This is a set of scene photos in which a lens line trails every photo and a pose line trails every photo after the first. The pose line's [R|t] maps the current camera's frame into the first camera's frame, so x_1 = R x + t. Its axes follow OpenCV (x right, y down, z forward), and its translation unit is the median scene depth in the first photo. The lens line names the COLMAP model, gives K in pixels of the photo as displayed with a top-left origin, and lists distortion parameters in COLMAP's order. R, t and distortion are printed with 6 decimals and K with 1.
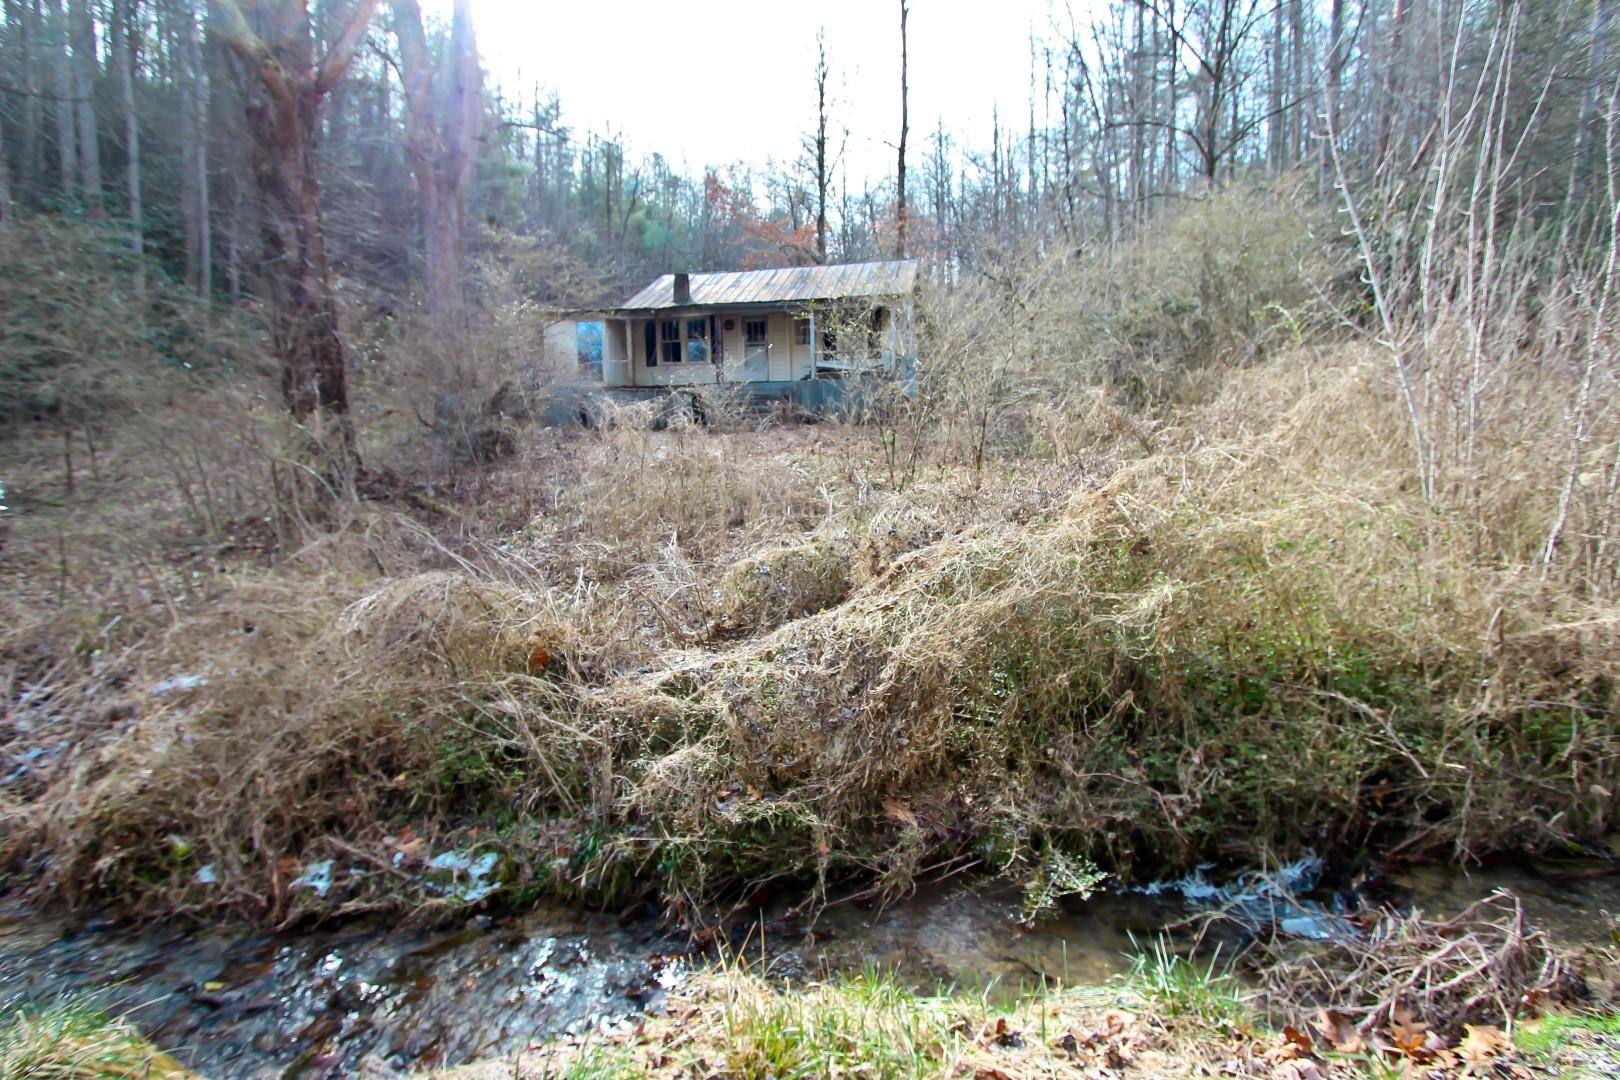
lens RADIAL K [[751.2, 0, 807.5], [0, 751.2, 545.4], [0, 0, 1]] dist [-0.016067, 0.000974]
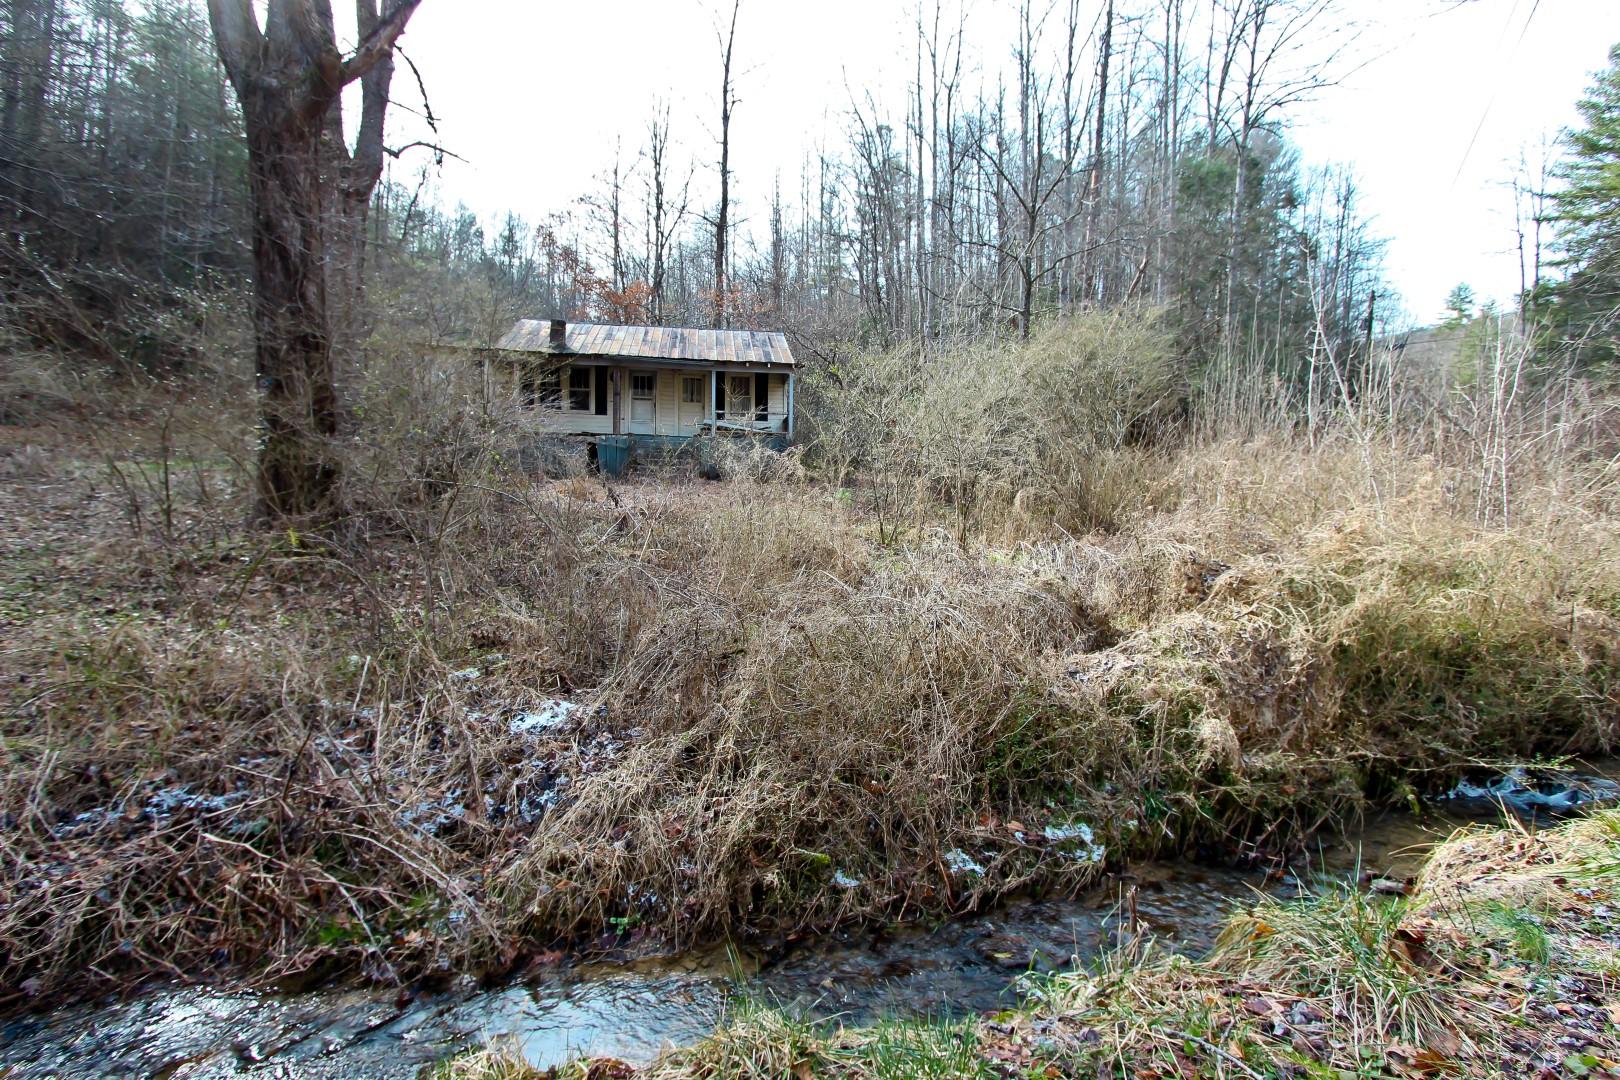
lens RADIAL K [[751.2, 0, 802.1], [0, 751.2, 543.9], [0, 0, 1]] dist [-0.016067, 0.000974]
pose [[0.939779, 0.015468, 0.341434, -0.225473], [0.013238, 0.996578, -0.081586, 0.012108], [-0.341527, 0.081193, 0.936358, 0.003816]]
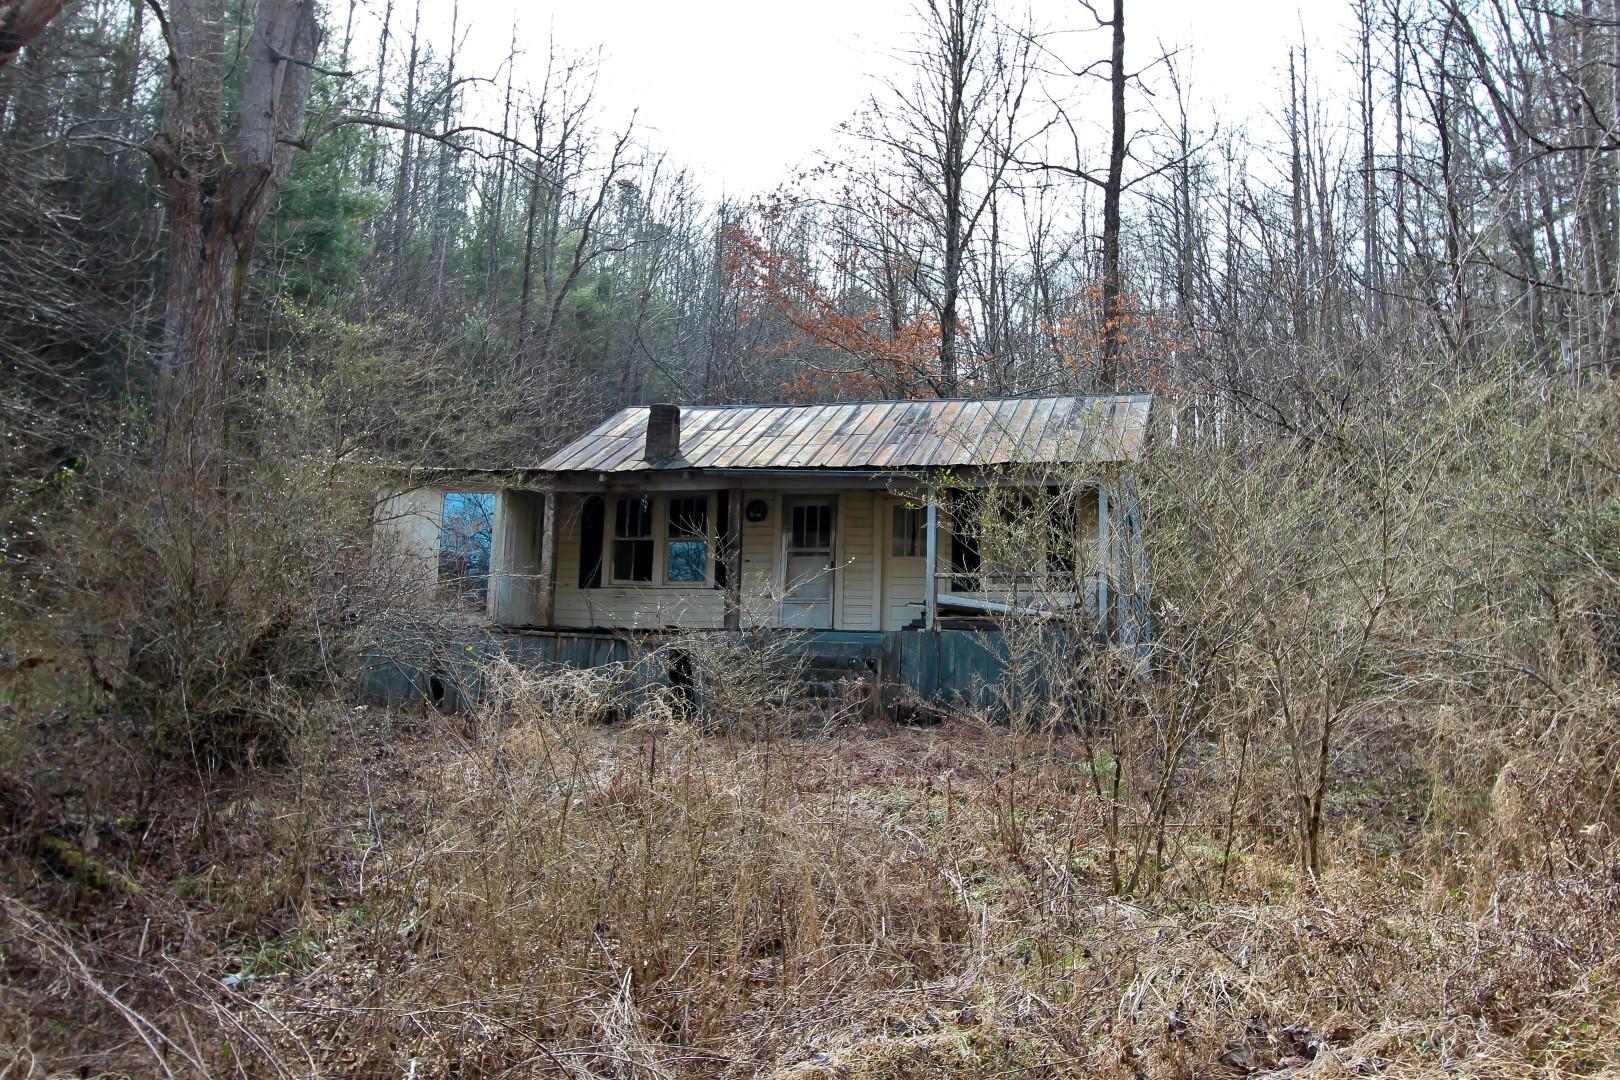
lens RADIAL K [[1594.8, 0, 805.9], [0, 1594.8, 544.0], [0, 0, 1]] dist [0.012846, 0.000000]
pose [[0.997531, 0.038486, -0.058741, -0.013080], [-0.052520, 0.964120, -0.260219, -0.009336], [0.046619, 0.262661, 0.963761, 0.023344]]
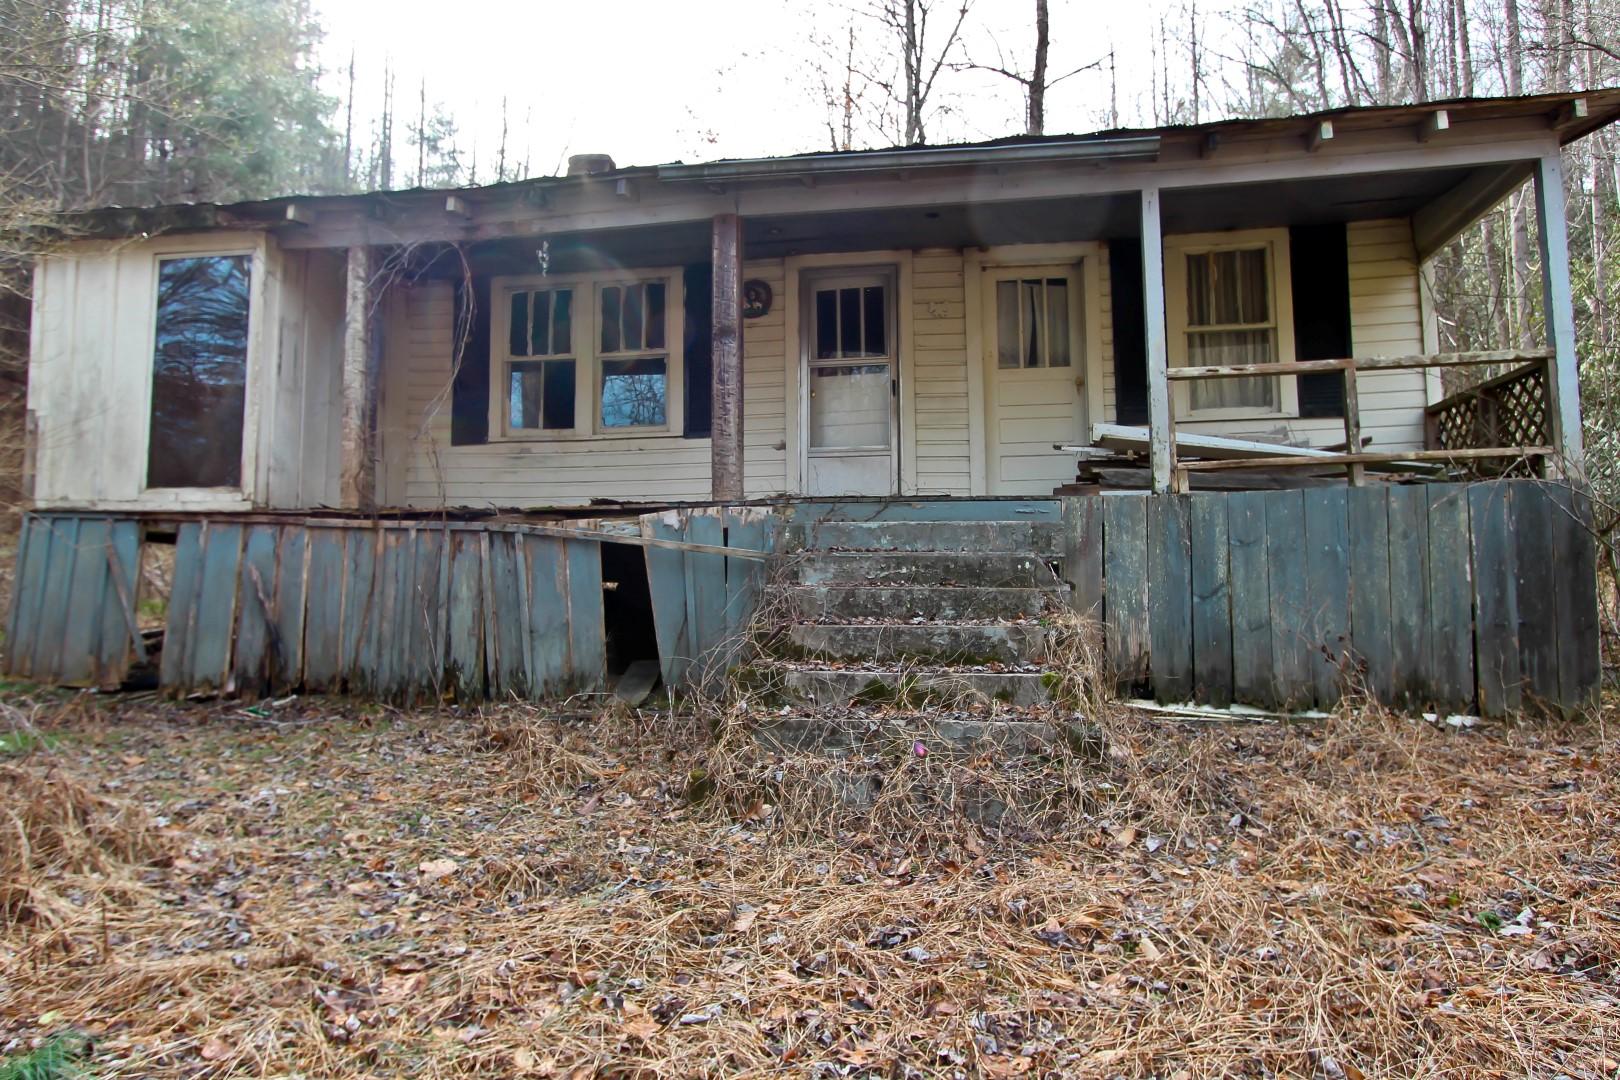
lens RADIAL K [[998.8, 0, 796.6], [0, 998.8, 542.3], [0, 0, 1]] dist [-0.035809, 0.000024]
pose [[0.999607, 0.012326, 0.025196, -0.104321], [-0.007419, 0.982464, -0.186303, -0.149181], [-0.027050, 0.186043, 0.982169, 0.711458]]
